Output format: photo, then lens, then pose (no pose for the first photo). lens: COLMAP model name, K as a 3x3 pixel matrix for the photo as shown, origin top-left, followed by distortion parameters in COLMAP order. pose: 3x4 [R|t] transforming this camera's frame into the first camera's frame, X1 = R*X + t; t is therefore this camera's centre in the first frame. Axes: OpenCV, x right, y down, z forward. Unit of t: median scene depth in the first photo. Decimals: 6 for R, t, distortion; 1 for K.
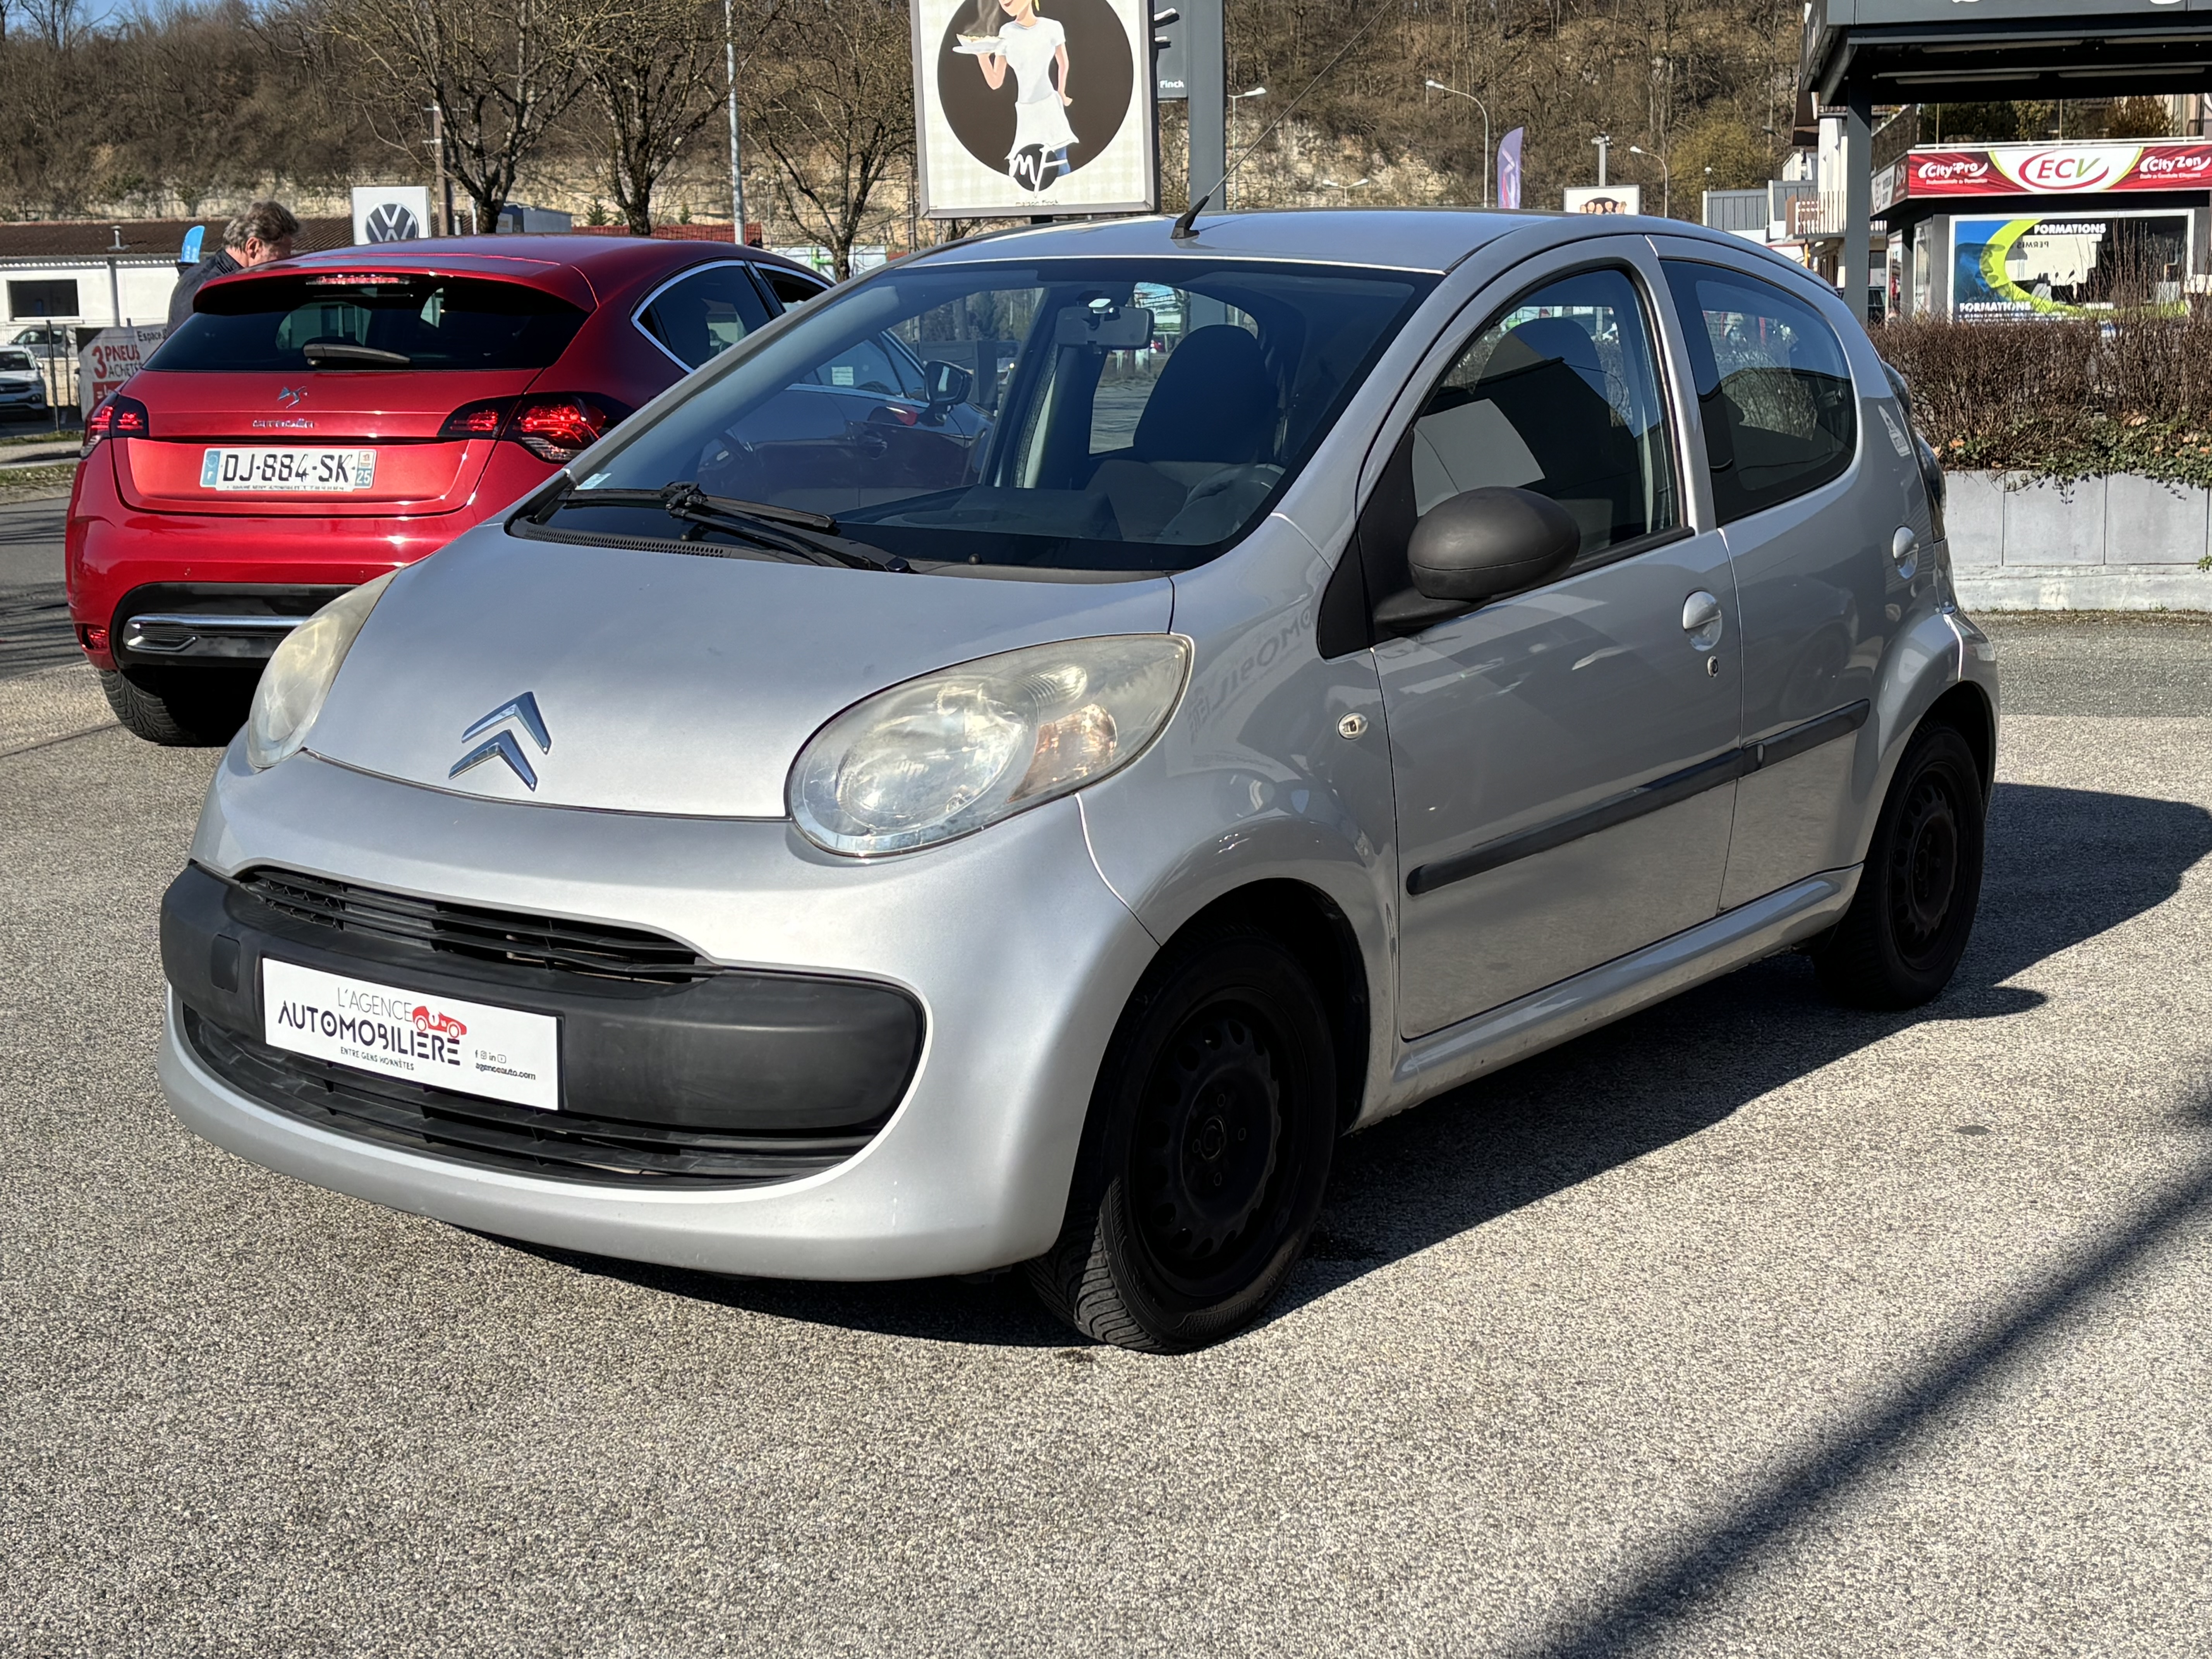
lens RADIAL K [[2989.0, 0, 1106.0], [0, 2989.0, 829.5], [0, 0, 1]] dist [0.202459, -0.650058]
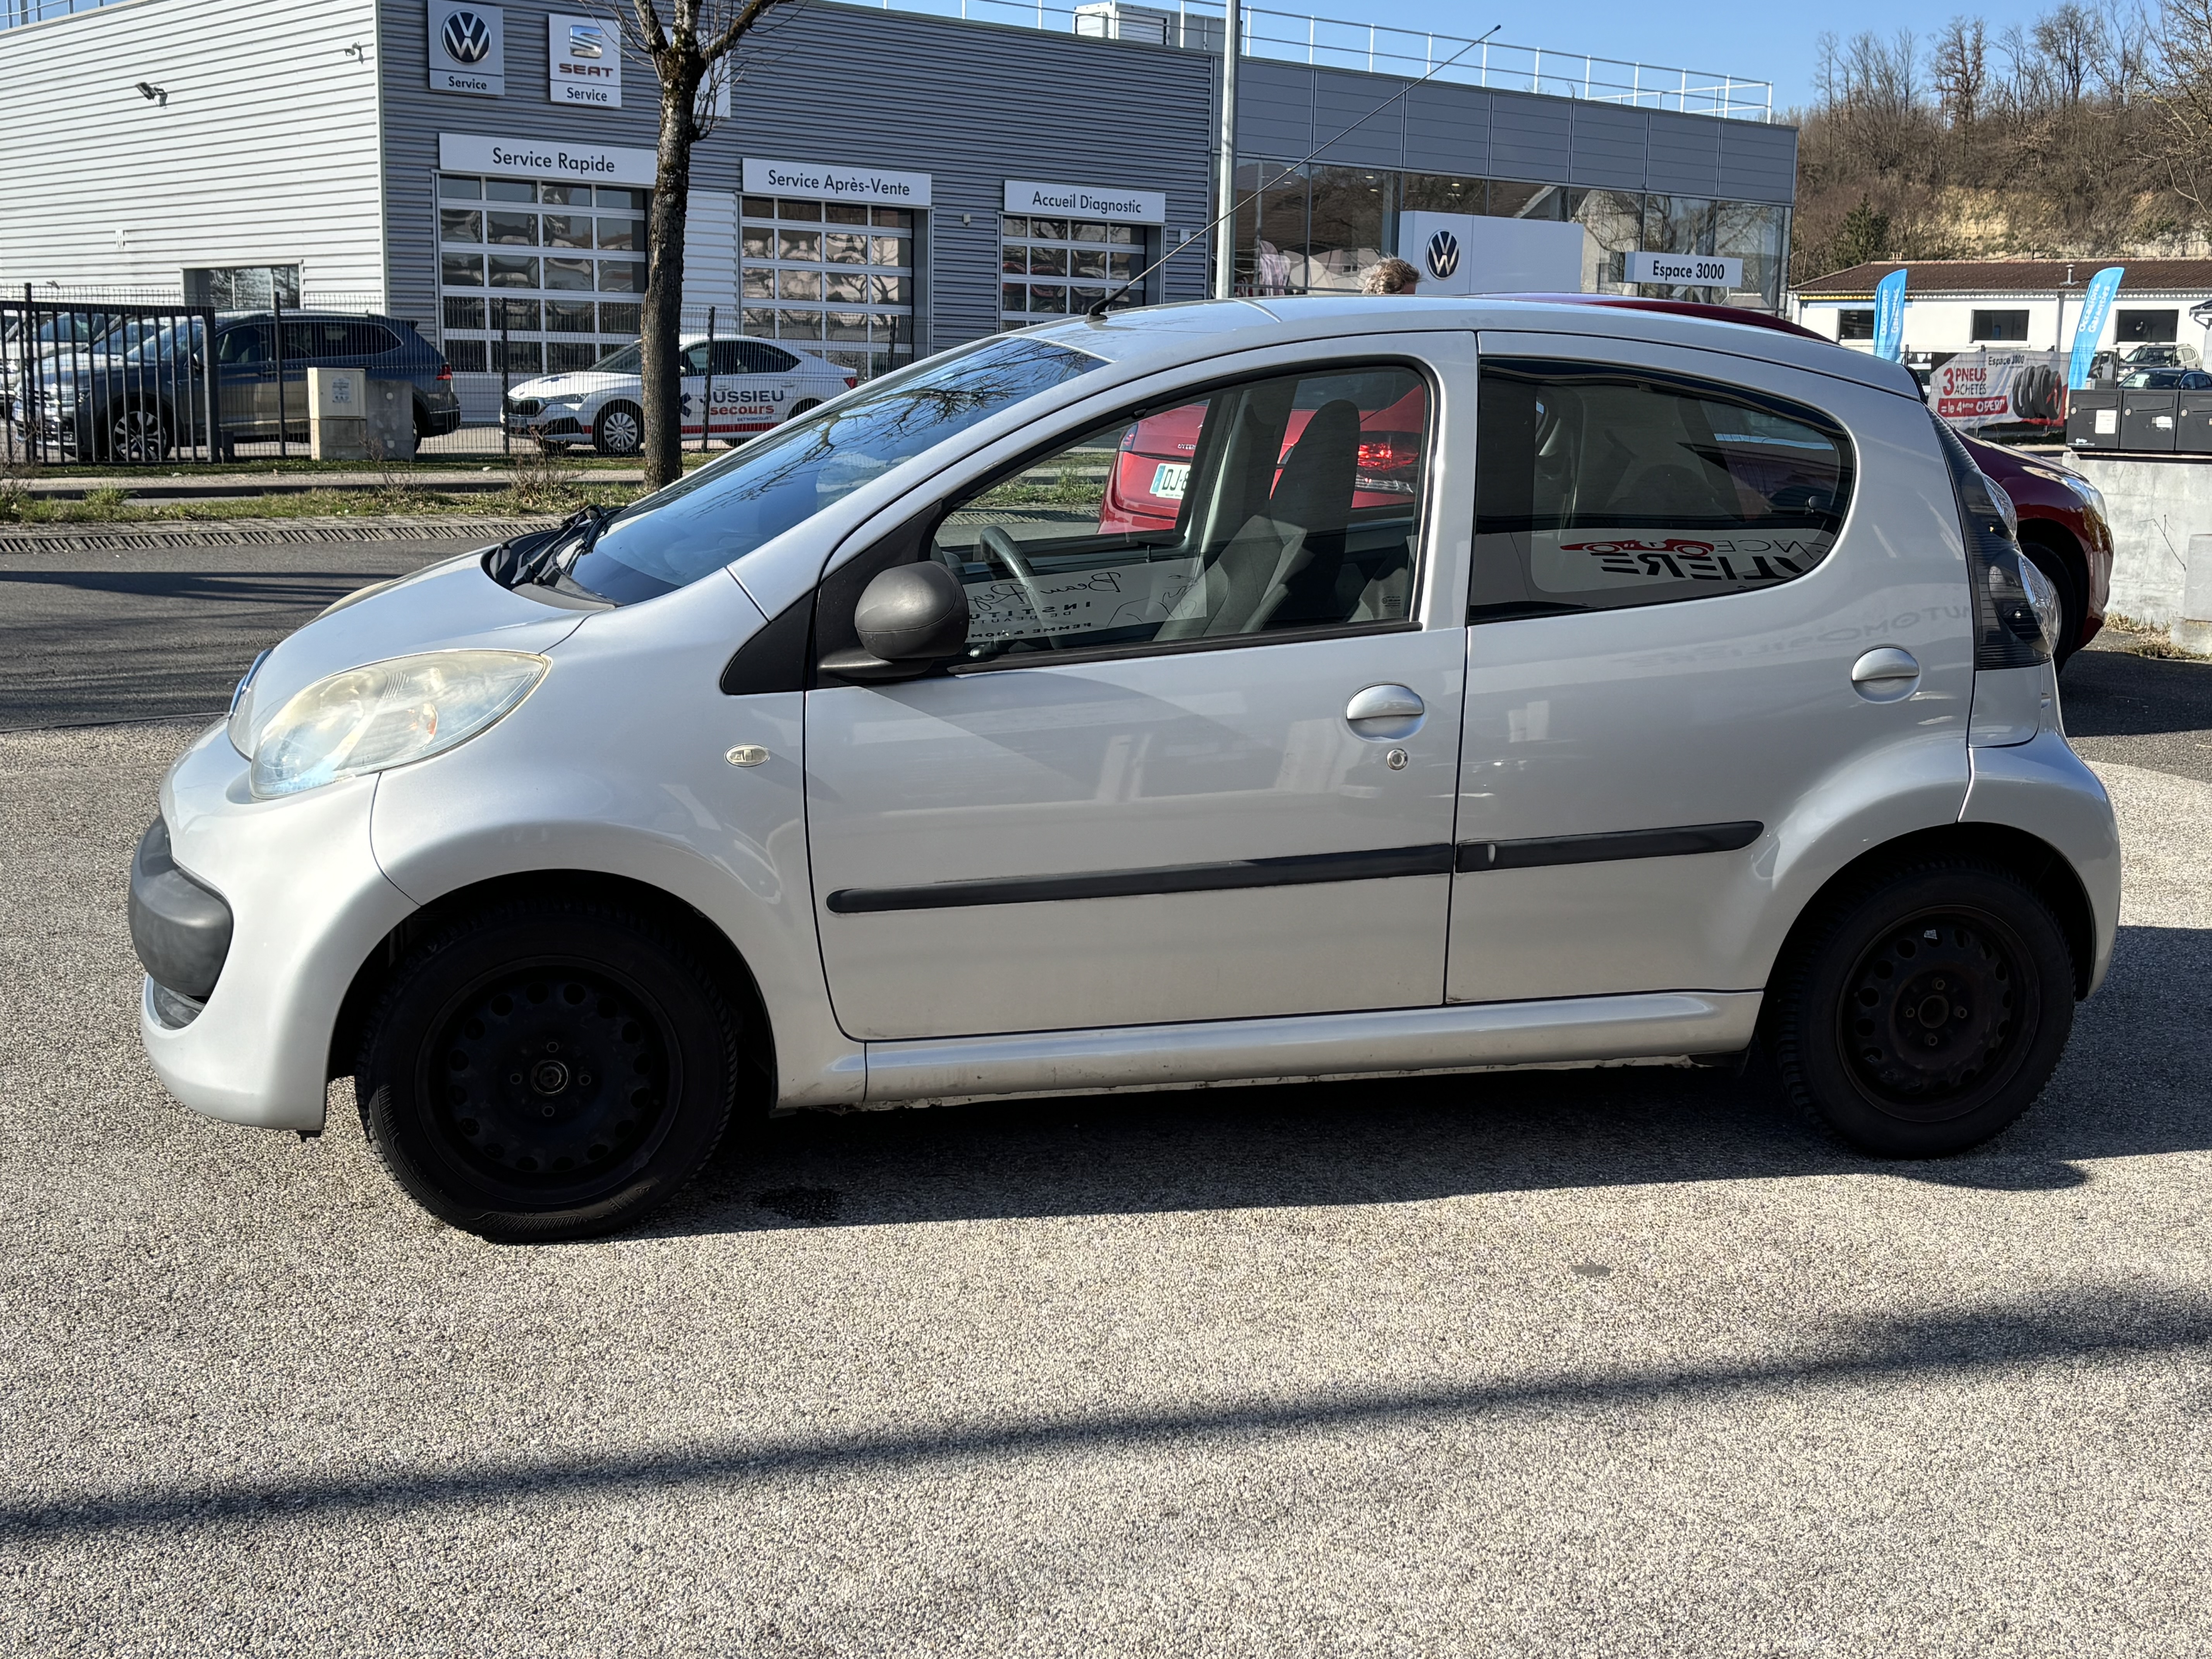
lens RADIAL K [[2528.9, 0, 1152.3], [0, 2528.9, 817.4], [0, 0, 1]] dist [0.129164, -0.314543]
pose [[0.776893, 0.147323, -0.612154, 0.639582], [-0.136527, 0.988526, 0.064634, -0.075718], [0.614652, 0.033362, 0.788093, 0.260147]]
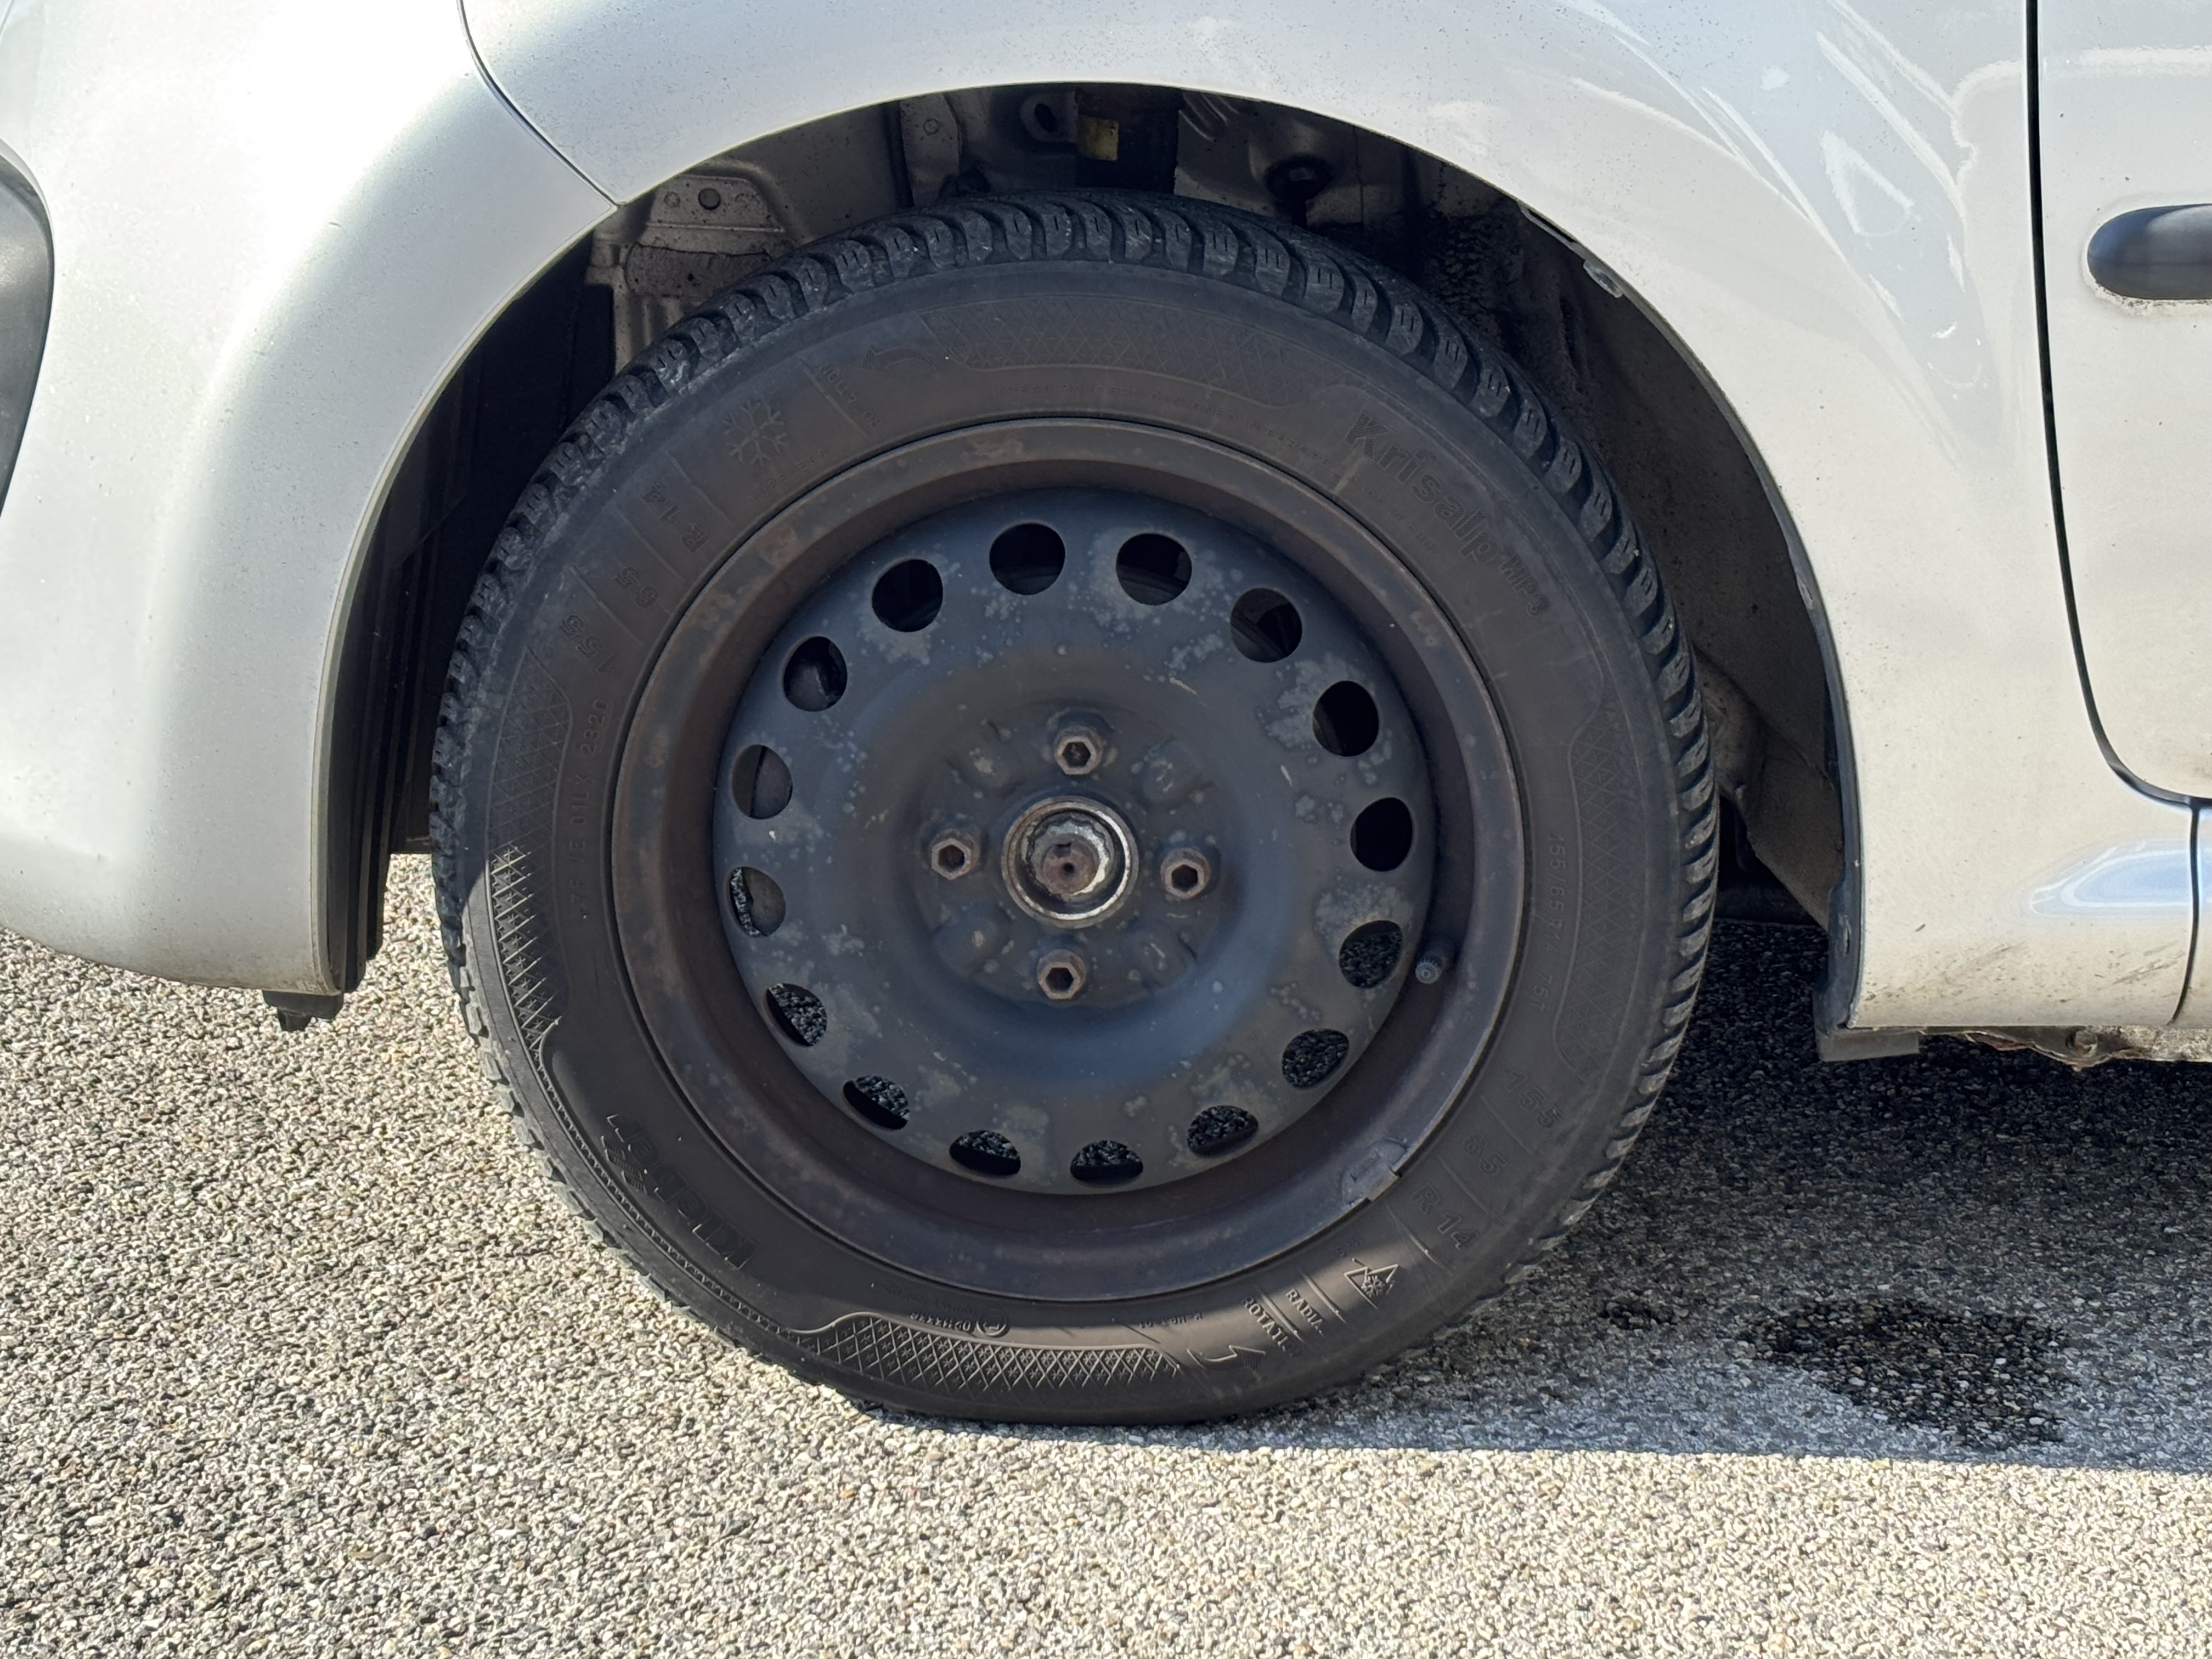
lens RADIAL K [[4160.9, 0, 1106.0], [0, 4160.9, 829.5], [0, 0, 1]] dist [0.008477, 0.025608]
pose [[0.555997, 0.216234, -0.802565, 0.320740], [-0.143736, 0.976034, 0.163394, 0.016666], [0.818662, 0.024511, 0.573753, 0.560675]]
